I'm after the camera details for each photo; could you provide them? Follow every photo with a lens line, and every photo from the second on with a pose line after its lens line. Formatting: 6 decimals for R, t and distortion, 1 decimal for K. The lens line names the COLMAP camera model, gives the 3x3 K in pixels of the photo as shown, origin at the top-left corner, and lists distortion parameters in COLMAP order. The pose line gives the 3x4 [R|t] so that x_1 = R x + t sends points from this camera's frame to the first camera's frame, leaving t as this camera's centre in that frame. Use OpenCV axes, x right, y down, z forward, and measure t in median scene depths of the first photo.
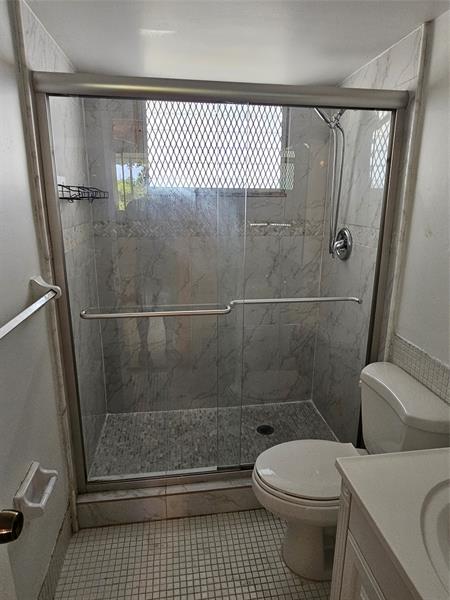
lens RADIAL K [[372.9, 0, 224.9], [0, 372.9, 298.1], [0, 0, 1]] dist [-0.006038, 0.003463]
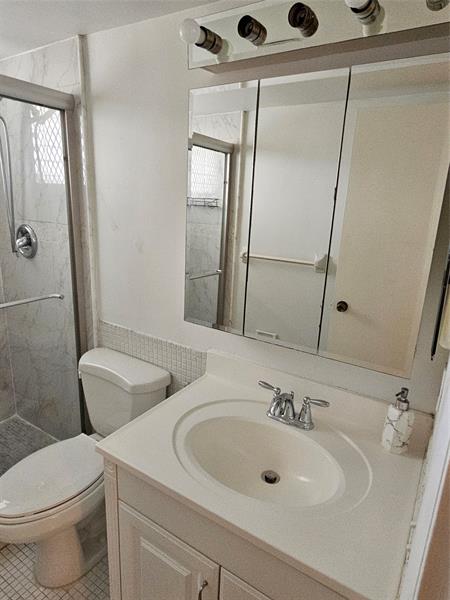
lens RADIAL K [[372.9, 0, 227.3], [0, 372.9, 300.7], [0, 0, 1]] dist [-0.006038, 0.003463]
pose [[0.645096, -0.178253, 0.743019, -0.104237], [0.162227, 0.982191, 0.094784, -0.003955], [-0.746682, 0.059393, 0.662525, -0.004679]]
